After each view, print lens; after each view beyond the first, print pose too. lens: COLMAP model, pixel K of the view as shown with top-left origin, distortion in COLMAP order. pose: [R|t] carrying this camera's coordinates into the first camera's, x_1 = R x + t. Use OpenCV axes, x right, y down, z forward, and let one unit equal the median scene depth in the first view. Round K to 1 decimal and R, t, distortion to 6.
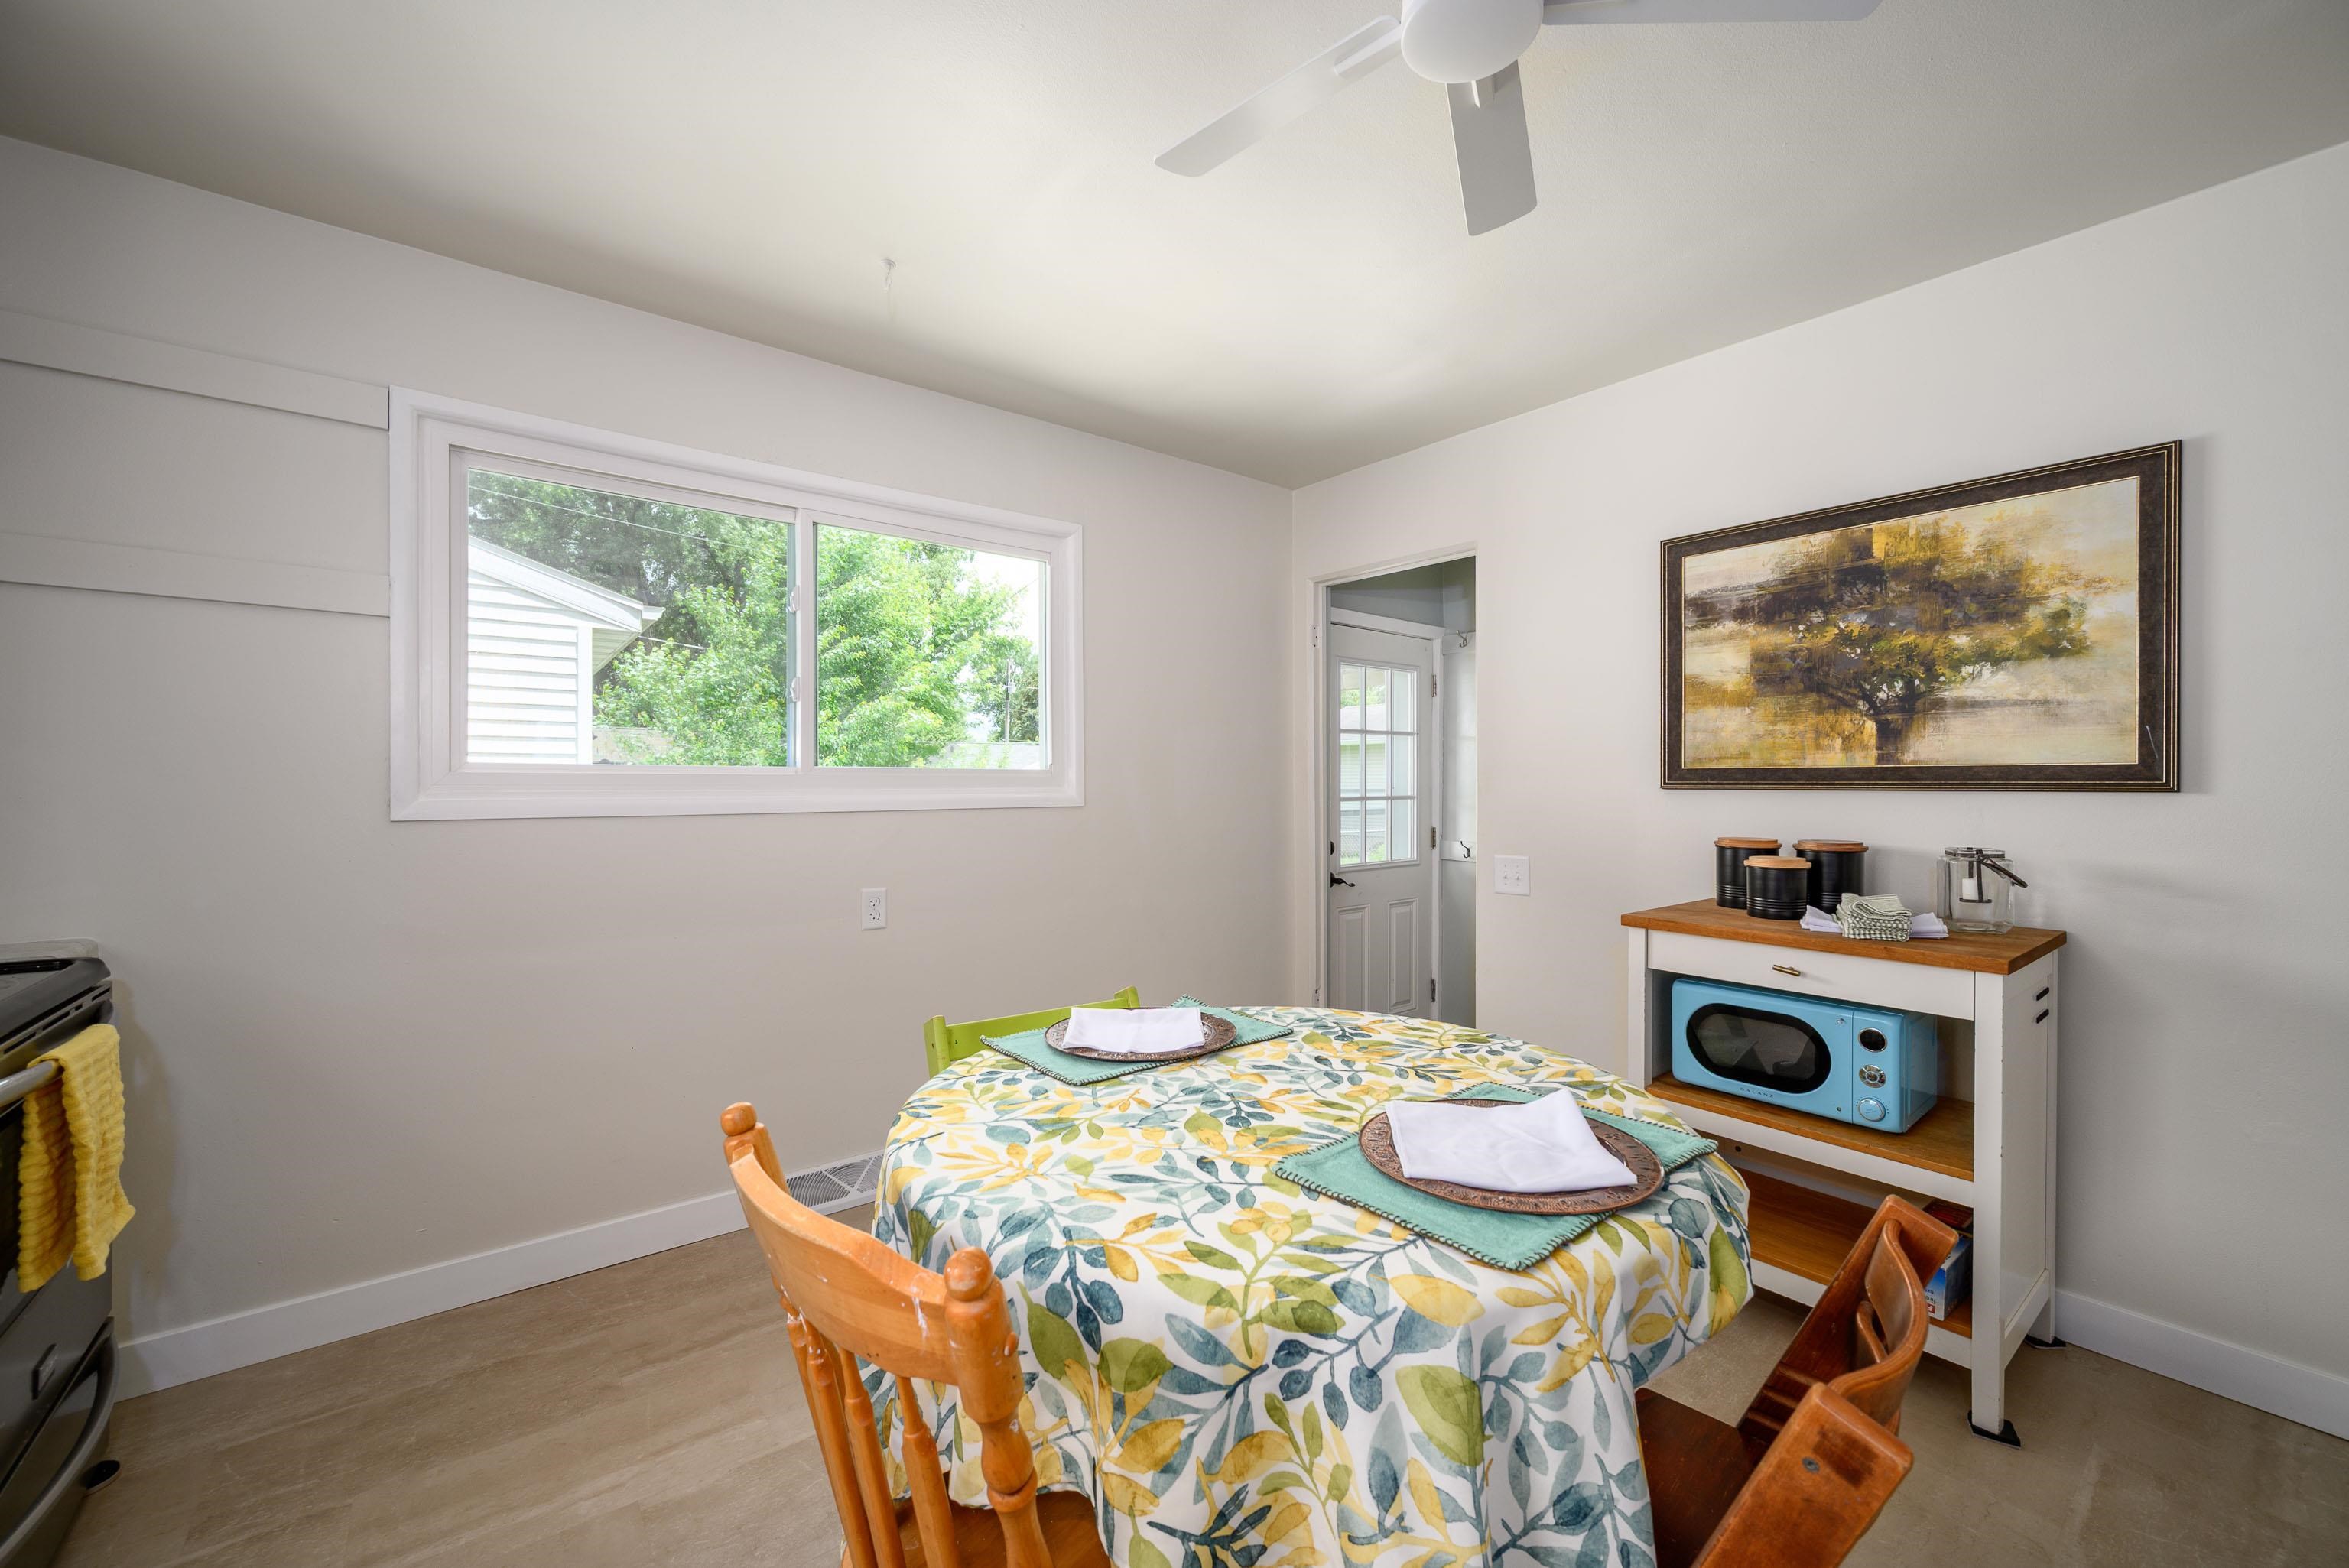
lens RADIAL K [[921.1, 0, 1169.0], [0, 921.1, 790.8], [0, 0, 1]] dist [-0.002135, -0.000023]
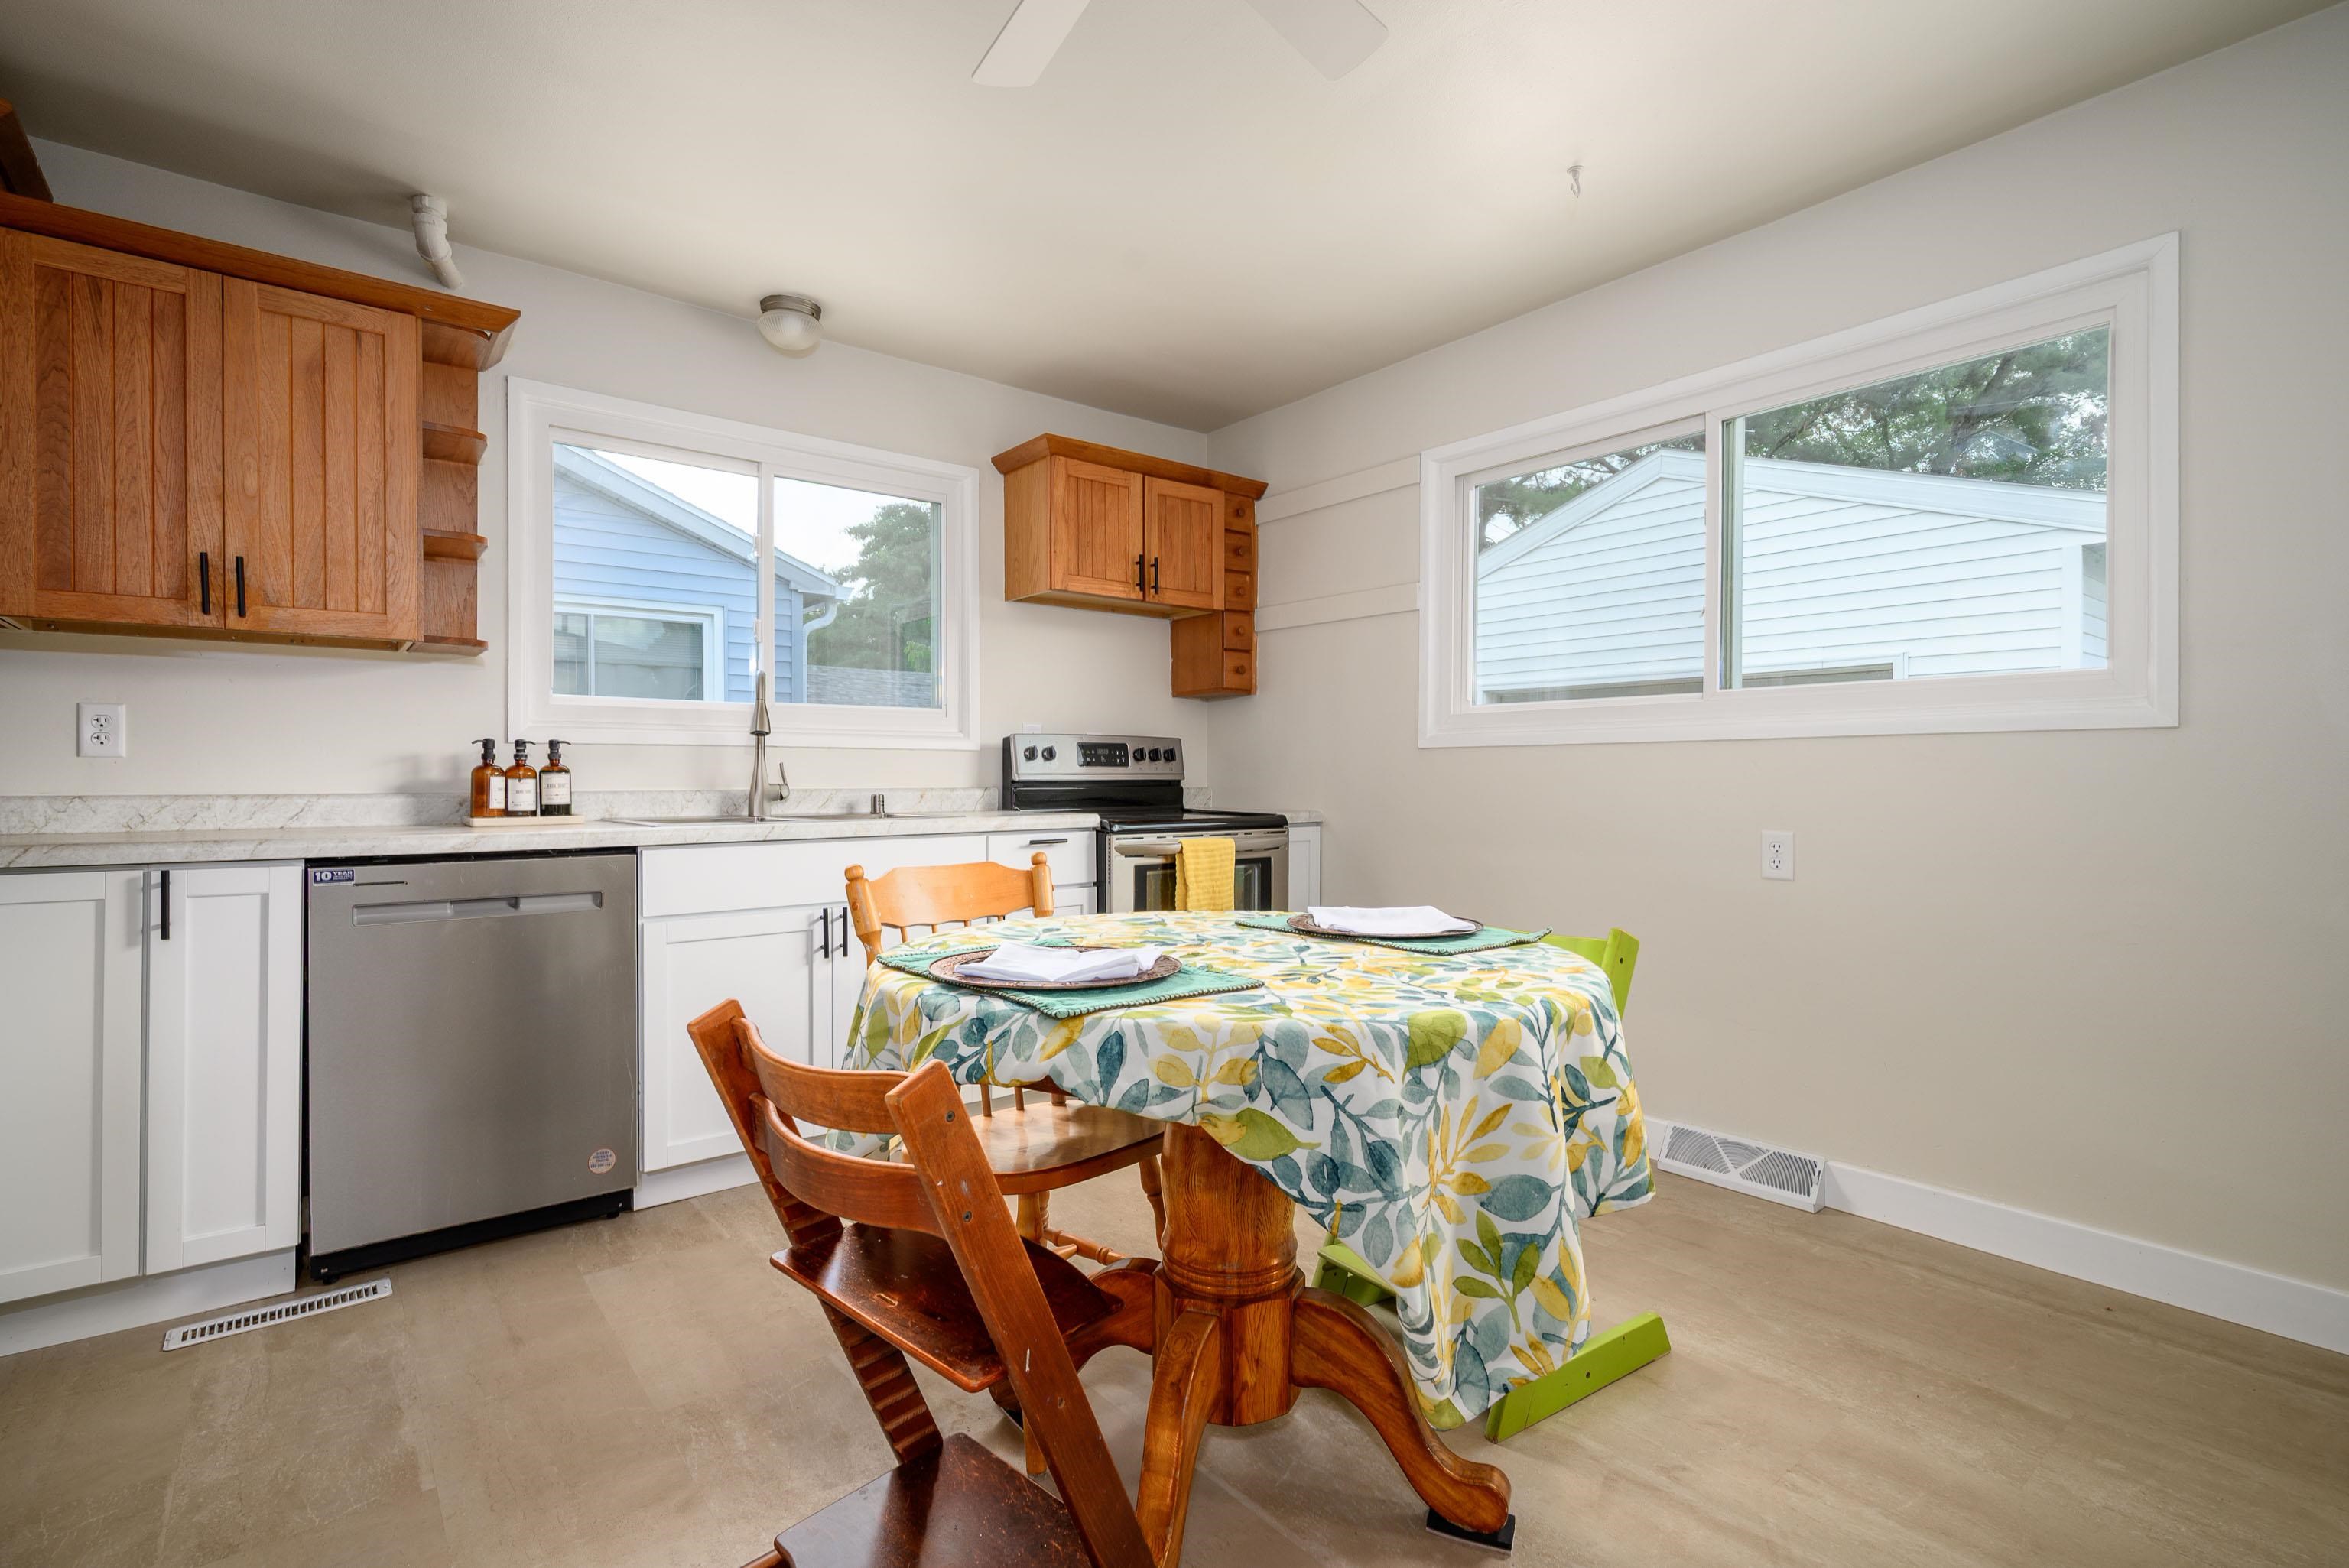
lens RADIAL K [[1117.6, 0, 1171.6], [0, 1117.6, 778.4], [0, 0, 1]] dist [-0.000386, 0.000012]
pose [[0.003362, 0.001169, -0.999994, 0.699900], [-0.011472, 0.999934, 0.001131, 0.064184], [0.999929, 0.011468, 0.003375, 0.448531]]
